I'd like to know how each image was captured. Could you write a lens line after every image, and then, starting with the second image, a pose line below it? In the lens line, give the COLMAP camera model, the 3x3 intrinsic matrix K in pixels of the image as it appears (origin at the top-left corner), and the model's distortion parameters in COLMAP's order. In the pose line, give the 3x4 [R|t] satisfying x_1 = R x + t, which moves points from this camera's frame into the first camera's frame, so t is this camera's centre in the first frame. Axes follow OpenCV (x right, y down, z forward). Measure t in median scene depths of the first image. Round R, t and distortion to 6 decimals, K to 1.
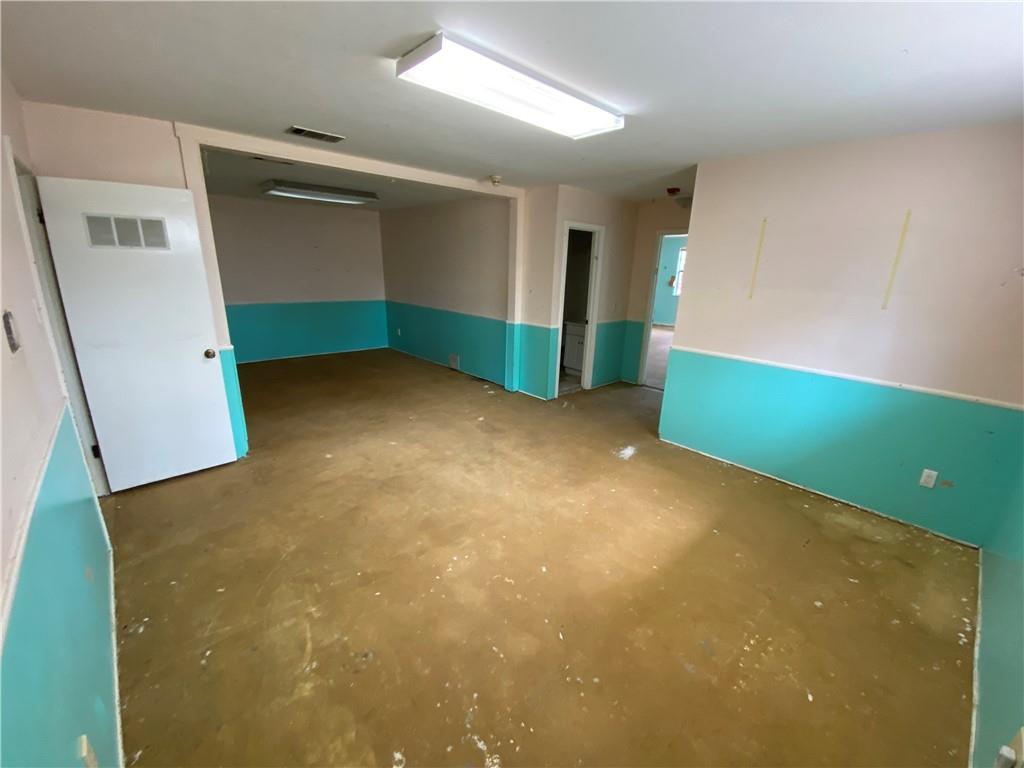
lens RADIAL K [[417.7, 0, 512.0], [0, 417.7, 384.0], [0, 0, 1]] dist [-0.000081, -0.000031]
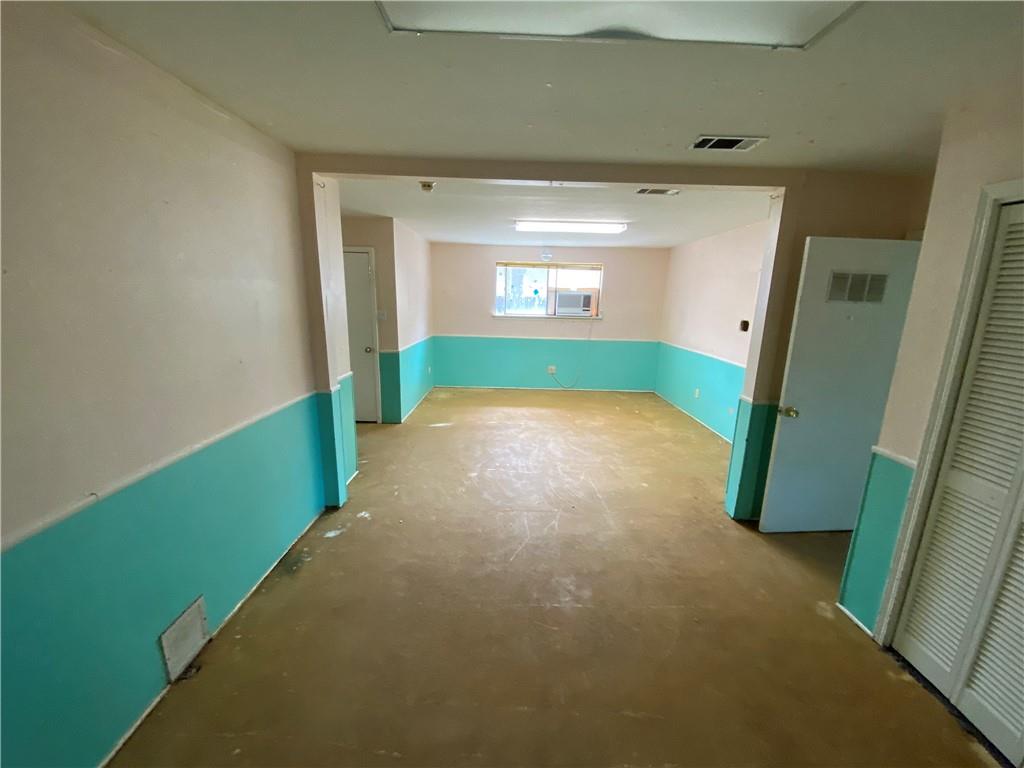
lens RADIAL K [[417.7, 0, 512.0], [0, 417.7, 384.0], [0, 0, 1]] dist [-0.000081, -0.000031]
pose [[-0.736784, -0.191790, 0.648356, -0.991561], [0.141669, 0.893849, 0.425399, -0.662647], [-0.661120, 0.405279, -0.631403, 2.138579]]
